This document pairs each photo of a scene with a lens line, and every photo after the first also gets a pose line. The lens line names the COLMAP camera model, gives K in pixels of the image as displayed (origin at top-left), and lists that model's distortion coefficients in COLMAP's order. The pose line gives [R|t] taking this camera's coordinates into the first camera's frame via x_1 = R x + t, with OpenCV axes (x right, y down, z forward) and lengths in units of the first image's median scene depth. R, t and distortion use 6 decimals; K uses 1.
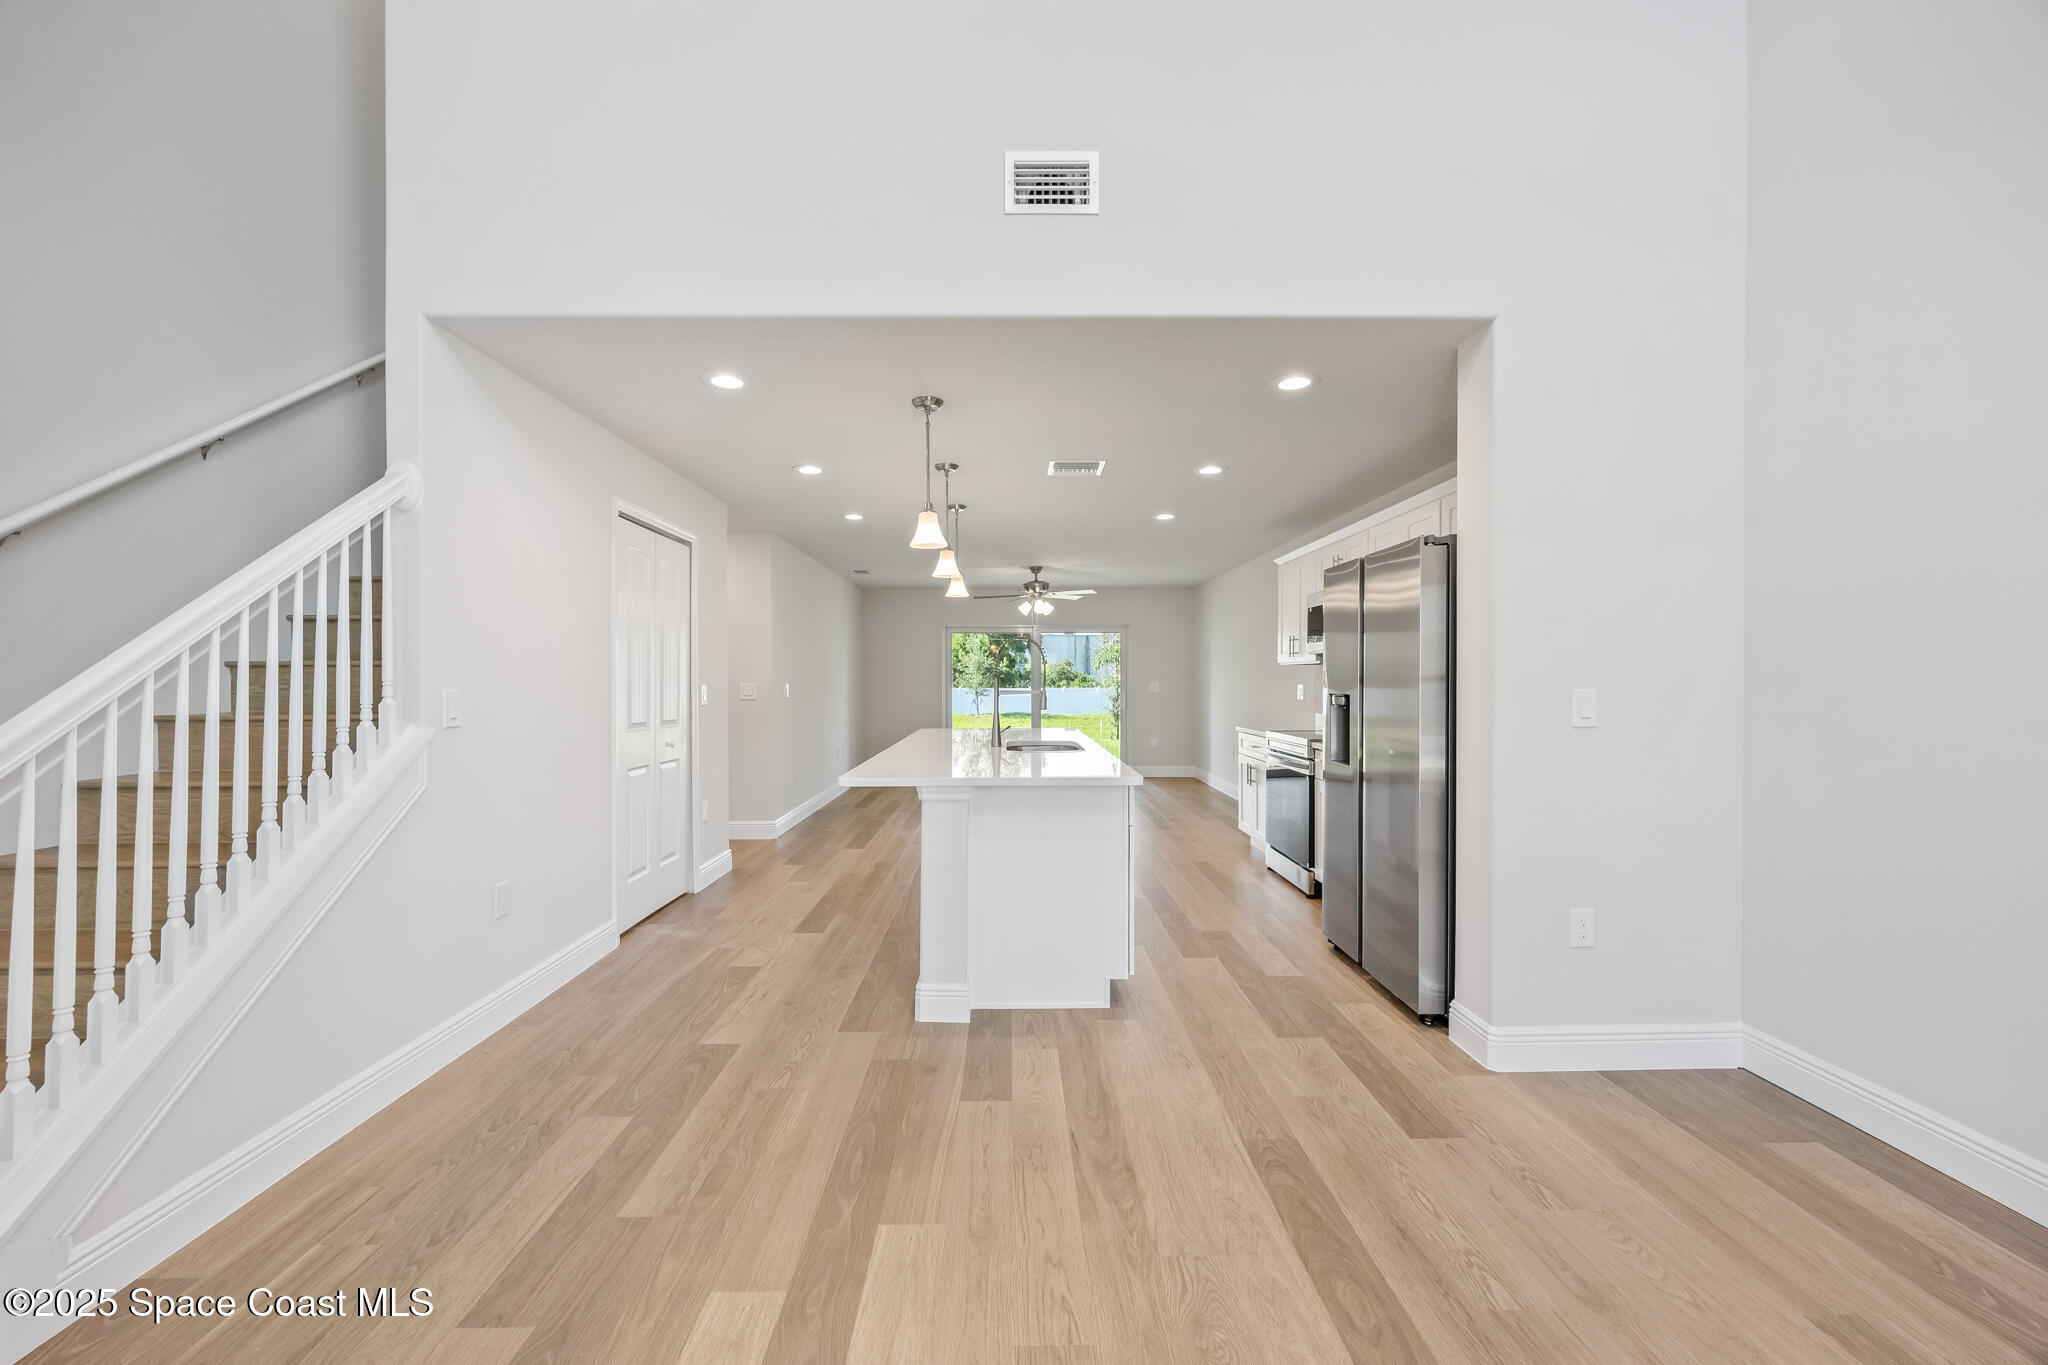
lens RADIAL K [[791.1, 0, 1018.2], [0, 791.1, 685.4], [0, 0, 1]] dist [0.000203, 0.000055]
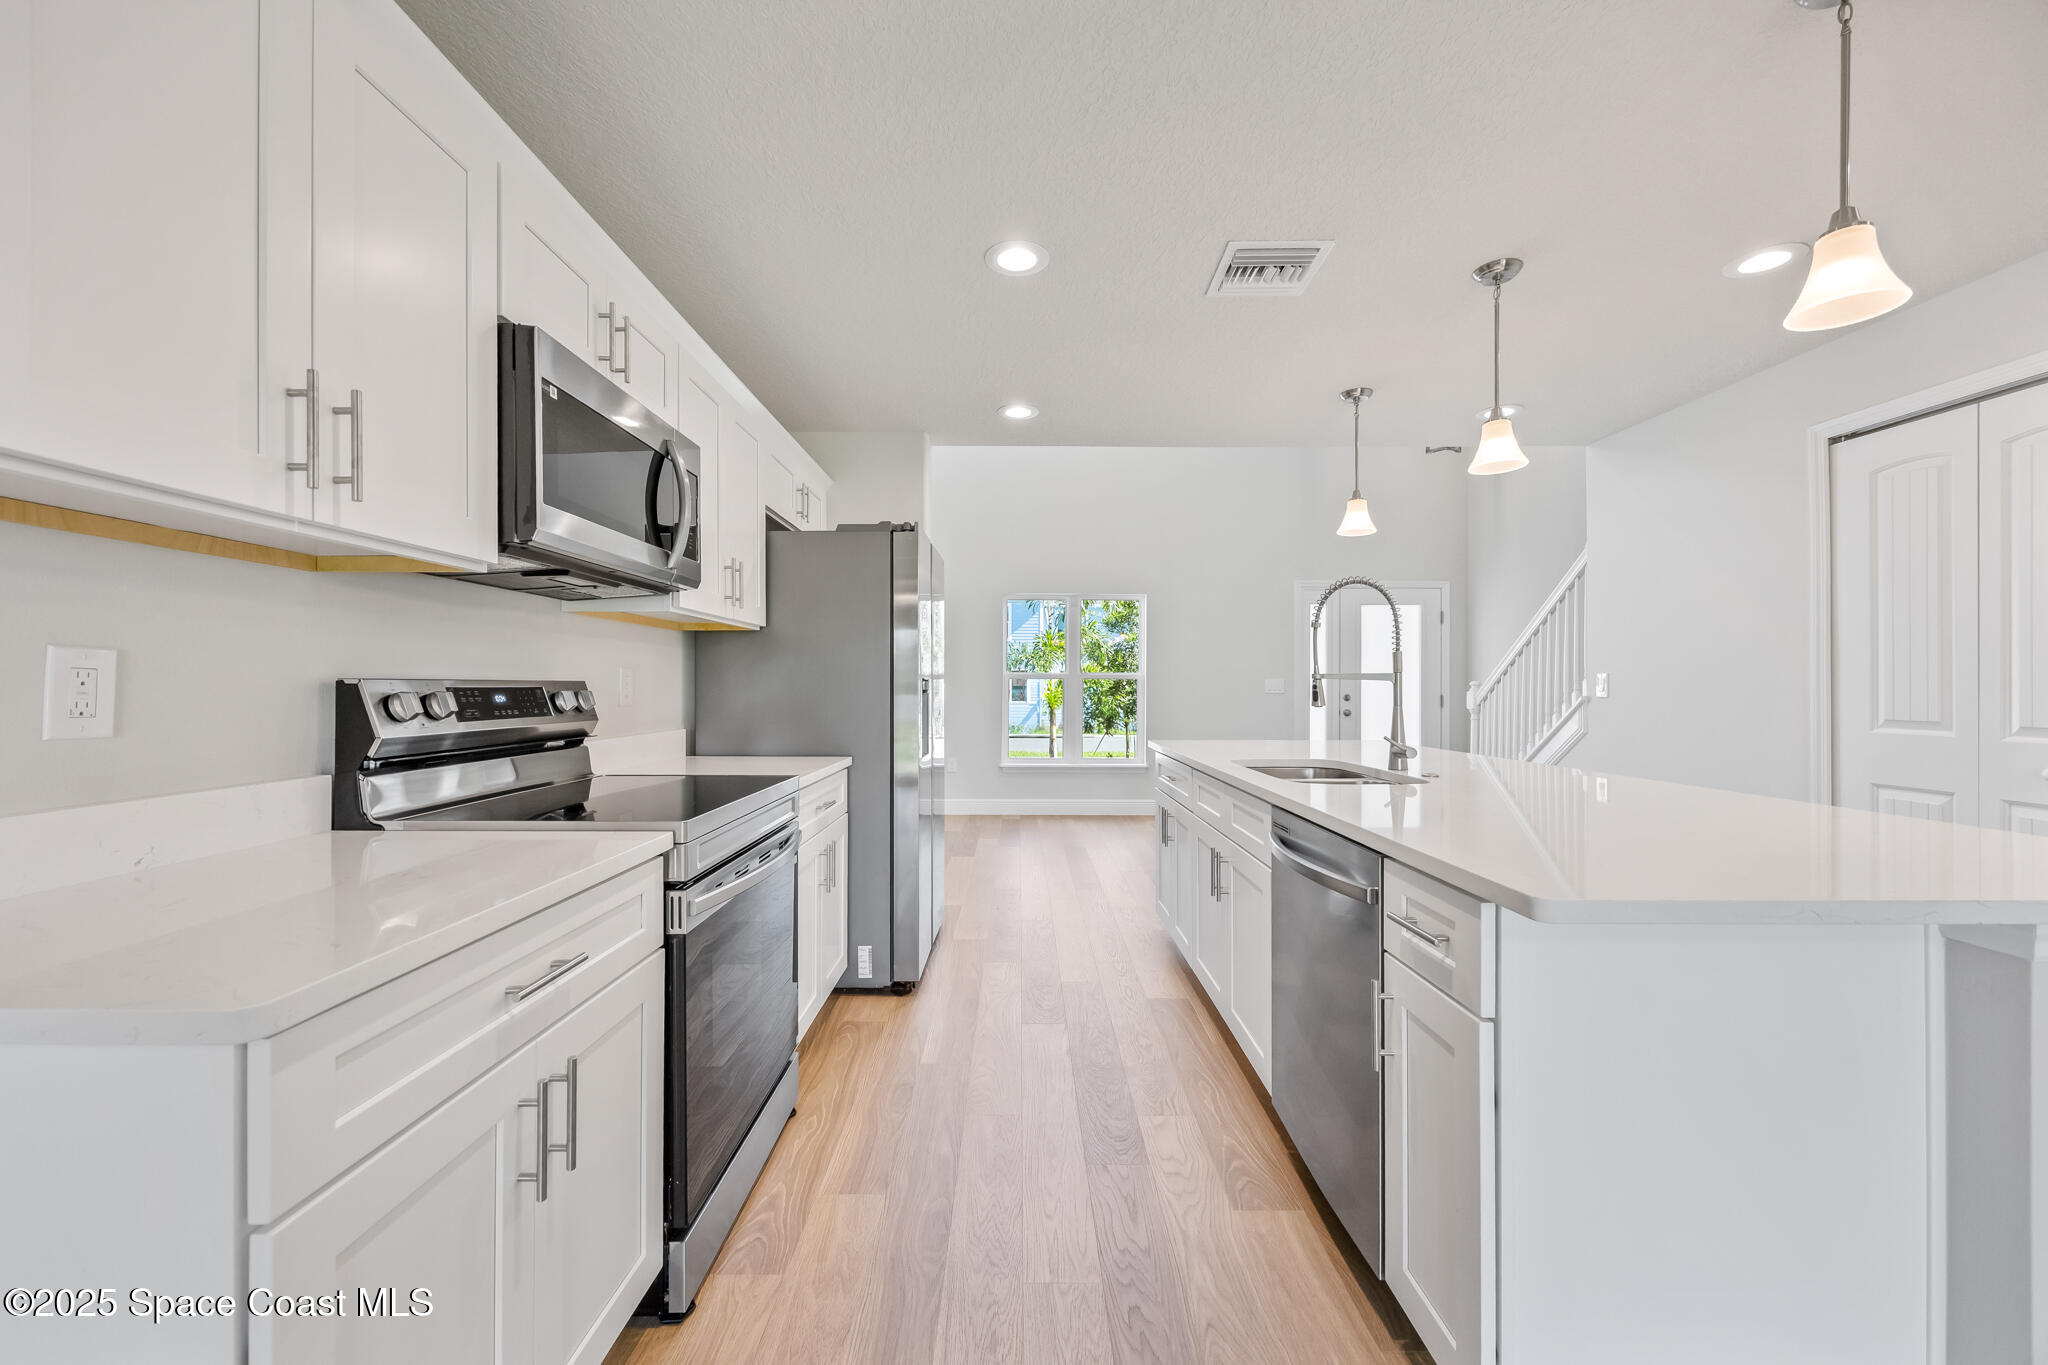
lens RADIAL K [[807.1, 0, 1024.0], [0, 807.1, 682.5], [0, 0, 1]] dist [0.007299, -0.000011]
pose [[-0.999988, 0.003033, 0.003897, 0.340180], [0.003037, 0.999995, 0.001066, 0.017100], [-0.003894, 0.001078, -0.999992, 2.234977]]
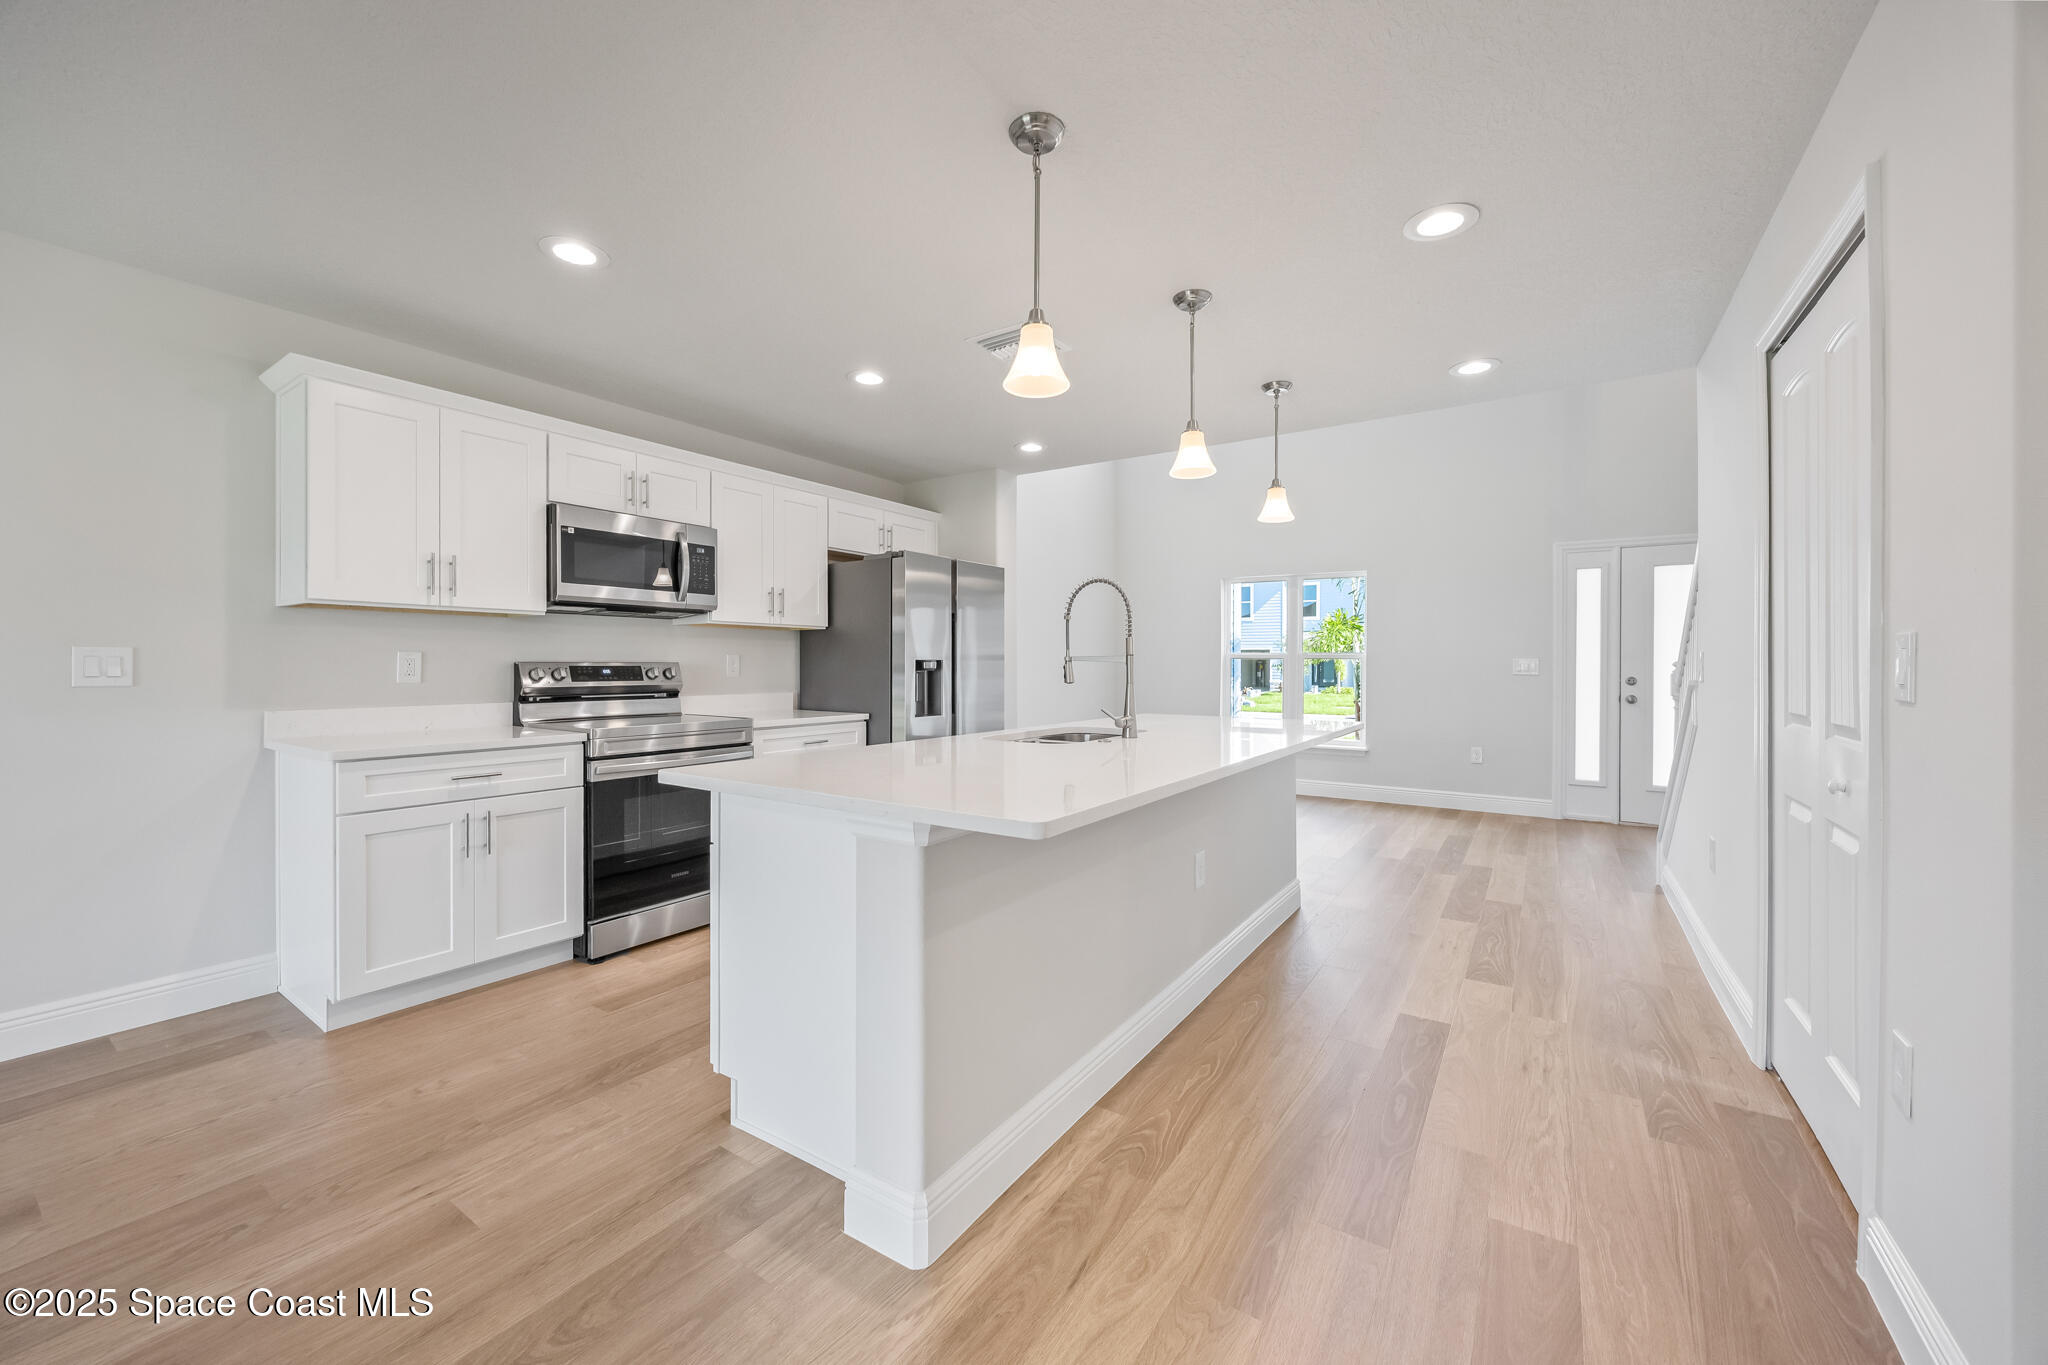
lens RADIAL K [[787.5, 0, 1013.1], [0, 787.5, 665.6], [0, 0, 1]] dist [-0.003047, -0.000469]
pose [[-0.819769, -0.001425, 0.572692, -0.470063], [0.002764, 0.999975, 0.006444, 0.014109], [-0.572687, 0.006866, -0.819745, 2.264182]]
